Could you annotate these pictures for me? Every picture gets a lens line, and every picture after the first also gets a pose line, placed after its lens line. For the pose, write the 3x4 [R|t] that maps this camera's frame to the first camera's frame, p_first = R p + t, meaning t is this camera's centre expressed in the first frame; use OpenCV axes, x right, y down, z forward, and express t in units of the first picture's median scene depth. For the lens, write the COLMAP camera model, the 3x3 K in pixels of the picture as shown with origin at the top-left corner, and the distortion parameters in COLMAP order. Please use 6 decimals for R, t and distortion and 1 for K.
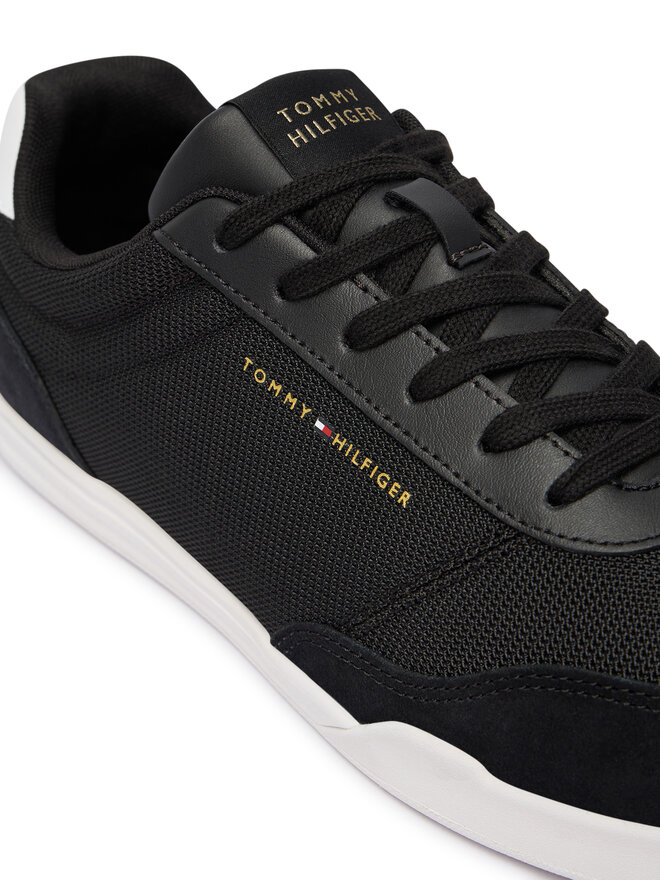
lens RADIAL K [[1754.8, 0, 330.0], [0, 1754.8, 440.0], [0, 0, 1]] dist [0.033724, 0.043793]
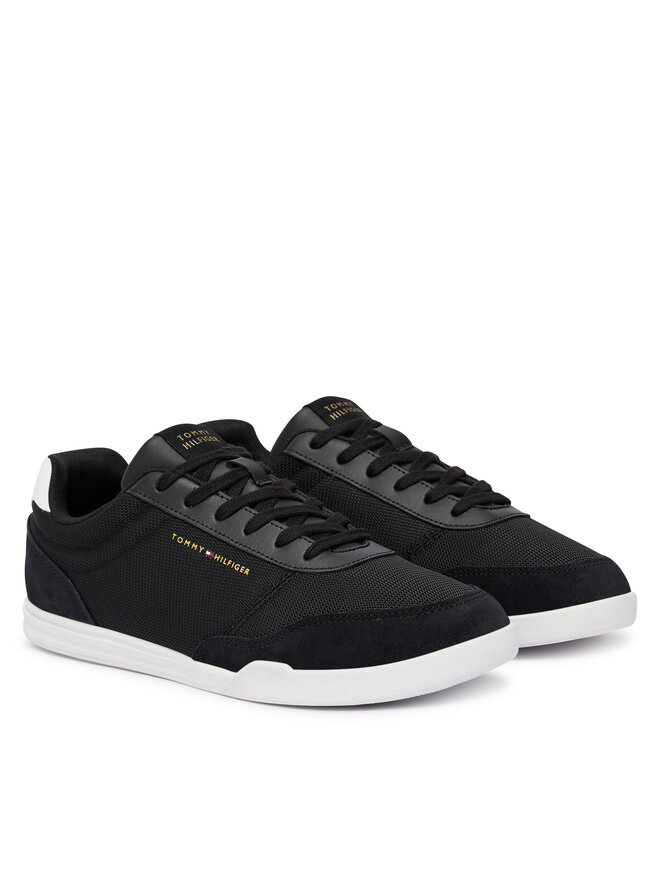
lens RADIAL K [[2583.3, 0, 330.0], [0, 2583.3, 440.0], [0, 0, 1]] dist [1.708825, 0.145236]
pose [[0.990987, -0.079146, 0.108073, -0.209778], [0.114069, 0.921576, -0.371060, 1.170613], [-0.070230, 0.380043, 0.922299, -2.304659]]
